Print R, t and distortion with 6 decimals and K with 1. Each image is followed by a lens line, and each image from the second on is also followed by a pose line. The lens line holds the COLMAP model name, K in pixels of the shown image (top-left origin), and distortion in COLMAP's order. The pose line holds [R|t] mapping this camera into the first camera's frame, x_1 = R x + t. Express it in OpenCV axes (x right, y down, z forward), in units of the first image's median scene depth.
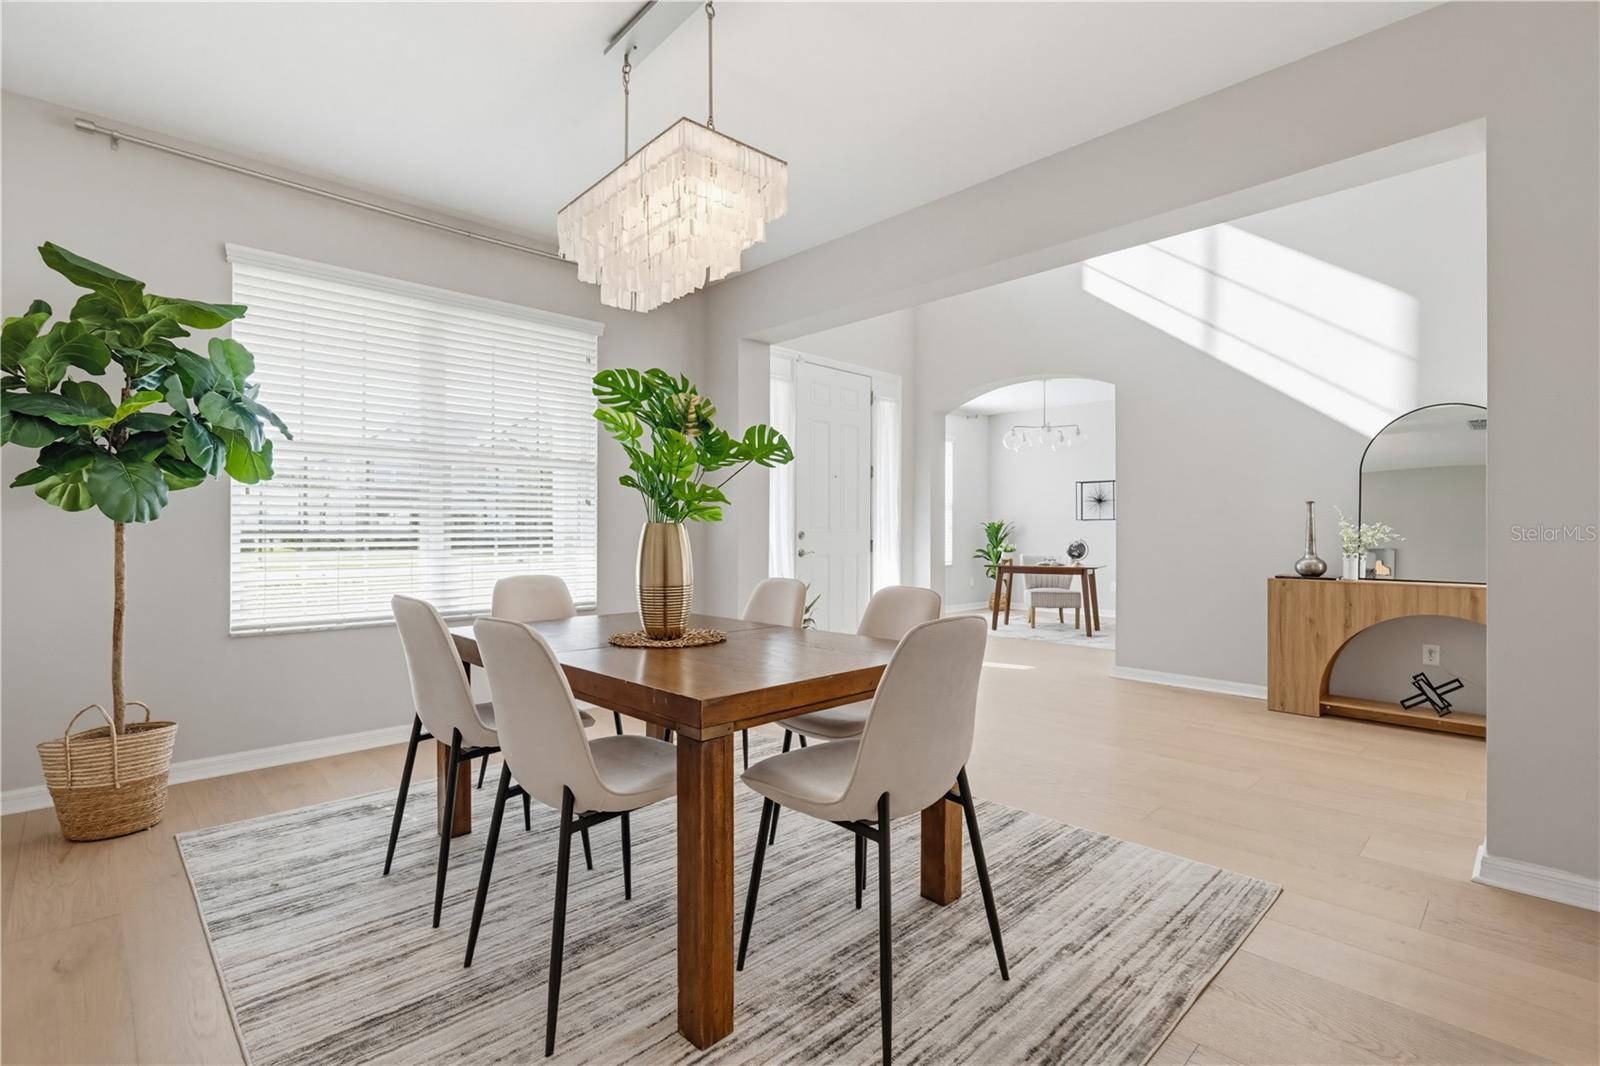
lens RADIAL K [[754.6, 0, 800.0], [0, 754.6, 533.0], [0, 0, 1]] dist [0.000135, -0.000001]
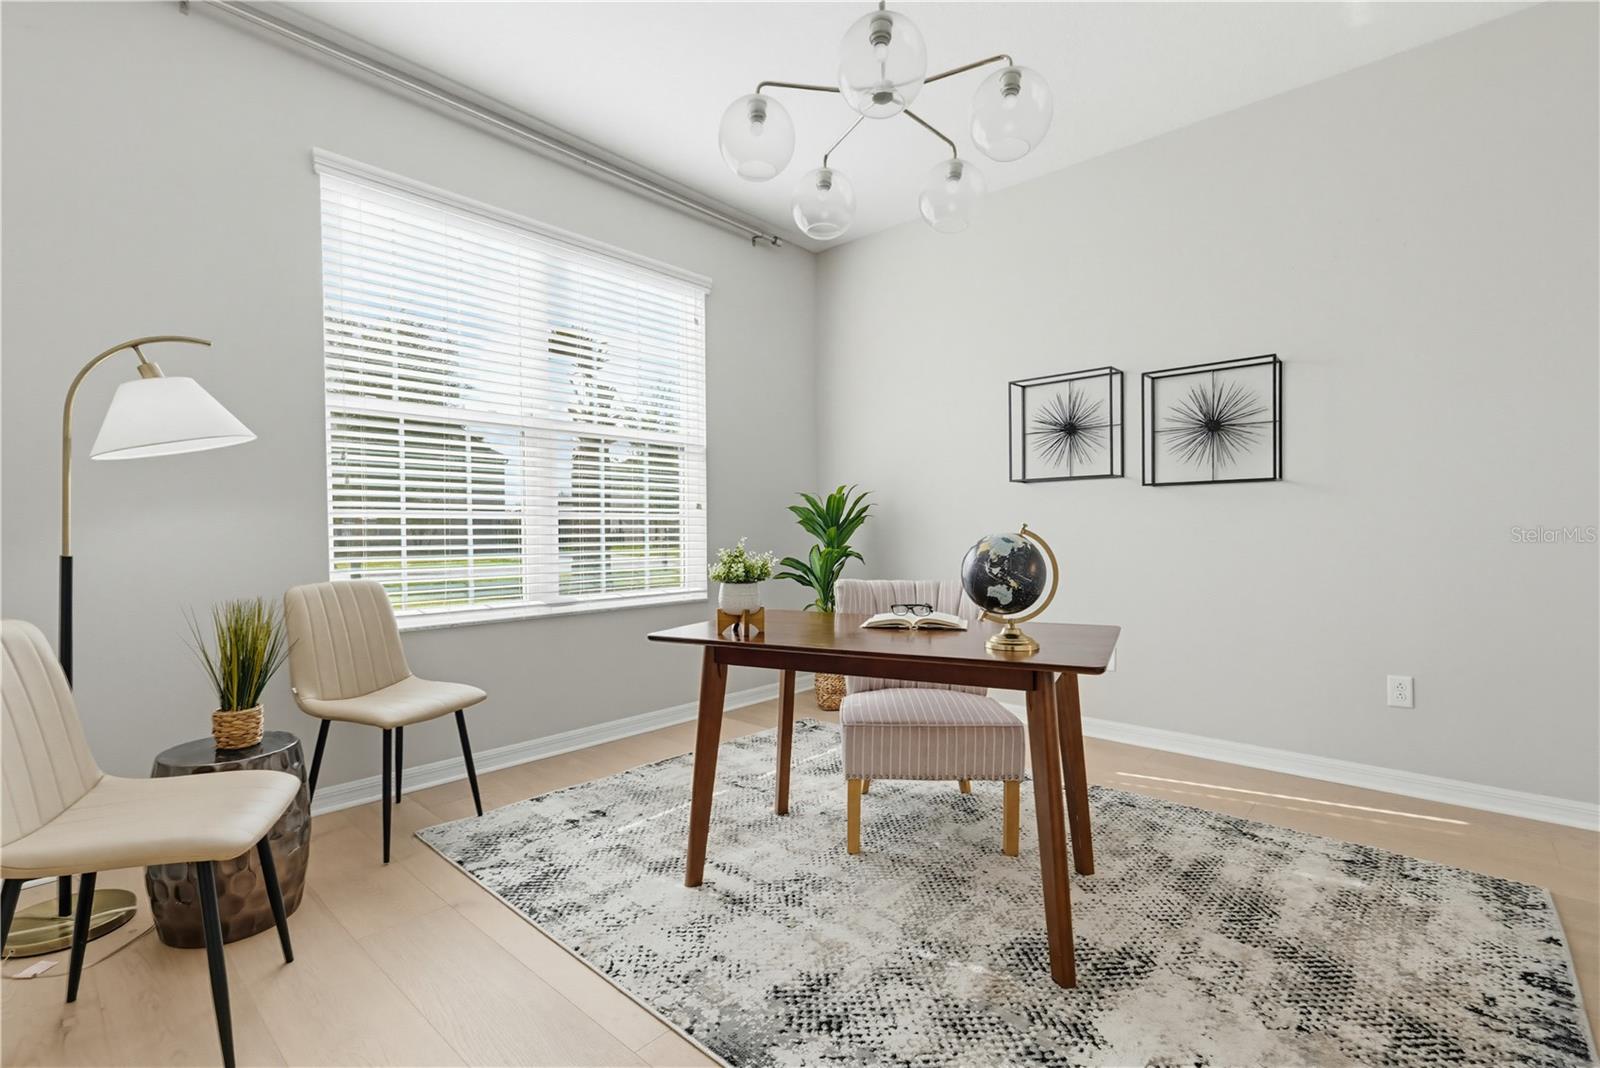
lens RADIAL K [[732.1, 0, 800.0], [0, 732.1, 534.0], [0, 0, 1]] dist [-0.000656, -0.000141]
pose [[0.997633, -0.001989, 0.068737, 0.273251], [0.002002, 0.999998, -0.000123, 0.009433], [-0.068736, 0.000260, 0.997635, 0.740366]]
